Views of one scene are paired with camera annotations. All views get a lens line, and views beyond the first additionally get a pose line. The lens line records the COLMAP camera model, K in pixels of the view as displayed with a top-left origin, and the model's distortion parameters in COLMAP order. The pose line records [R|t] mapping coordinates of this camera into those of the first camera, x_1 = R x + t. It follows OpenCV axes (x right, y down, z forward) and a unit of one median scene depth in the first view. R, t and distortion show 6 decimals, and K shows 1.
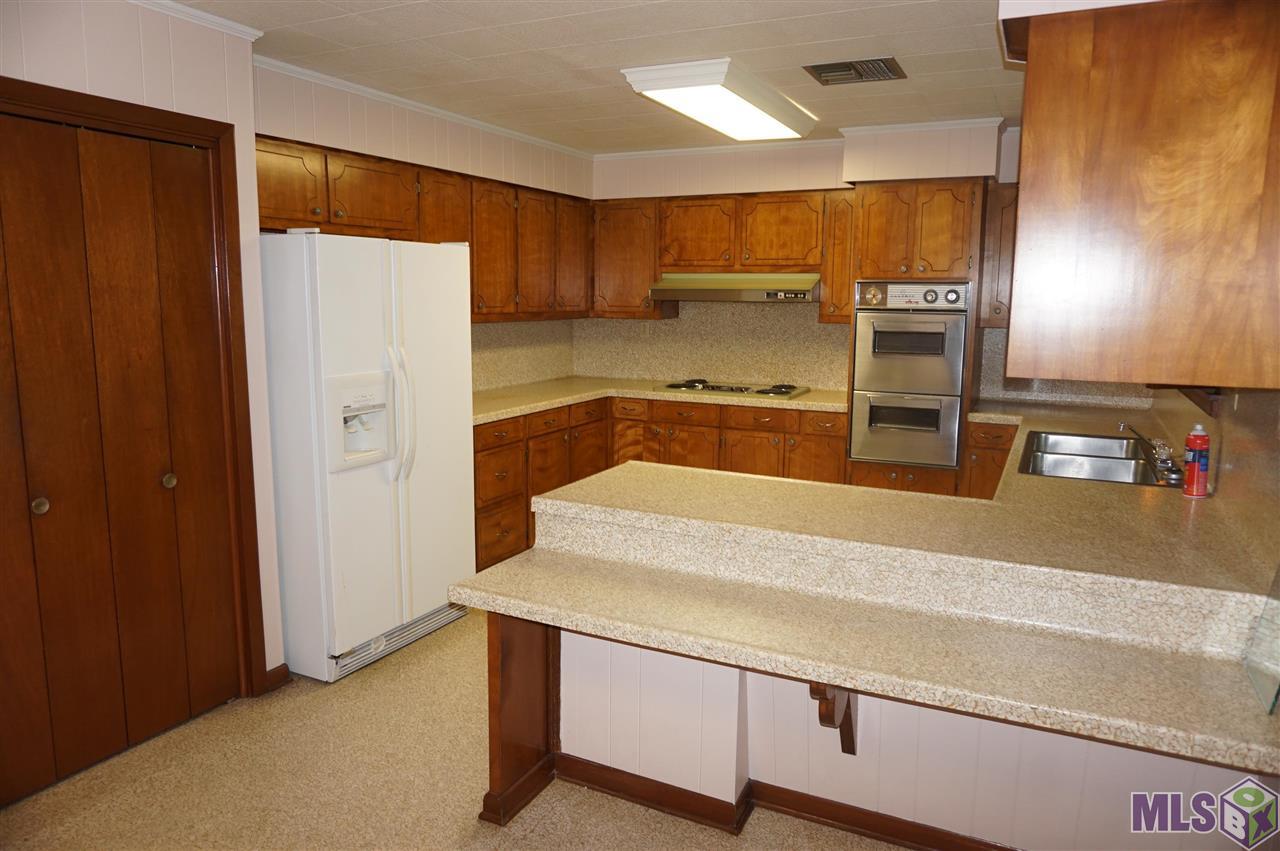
lens RADIAL K [[864.1, 0, 636.8], [0, 864.1, 429.5], [0, 0, 1]] dist [-0.041433, 0.031957]
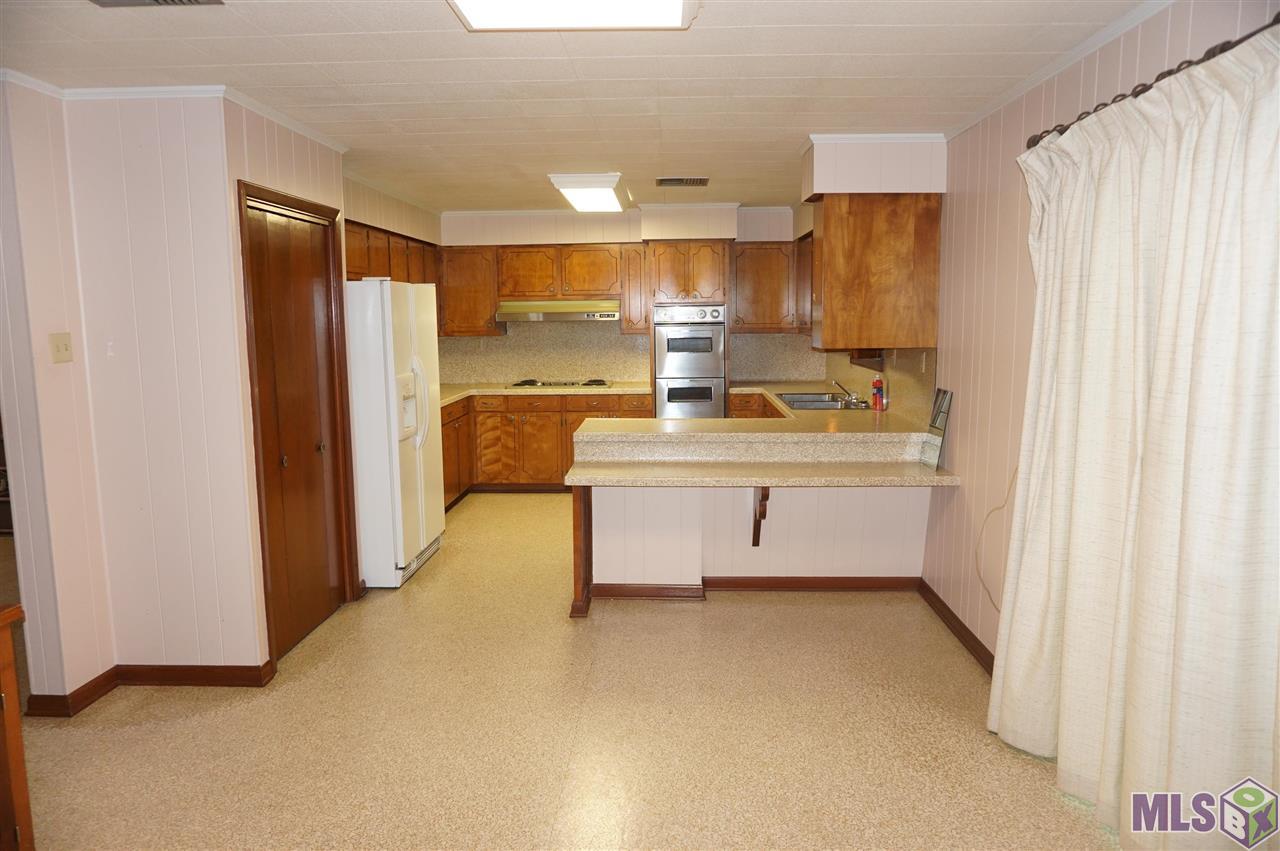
lens RADIAL K [[864.1, 0, 644.0], [0, 864.1, 424.0], [0, 0, 1]] dist [-0.041433, 0.031957]
pose [[0.910830, -0.072014, 0.406451, -0.353037], [0.084389, 0.996353, -0.012579, 0.047230], [-0.404063, 0.045757, 0.913586, -0.327396]]
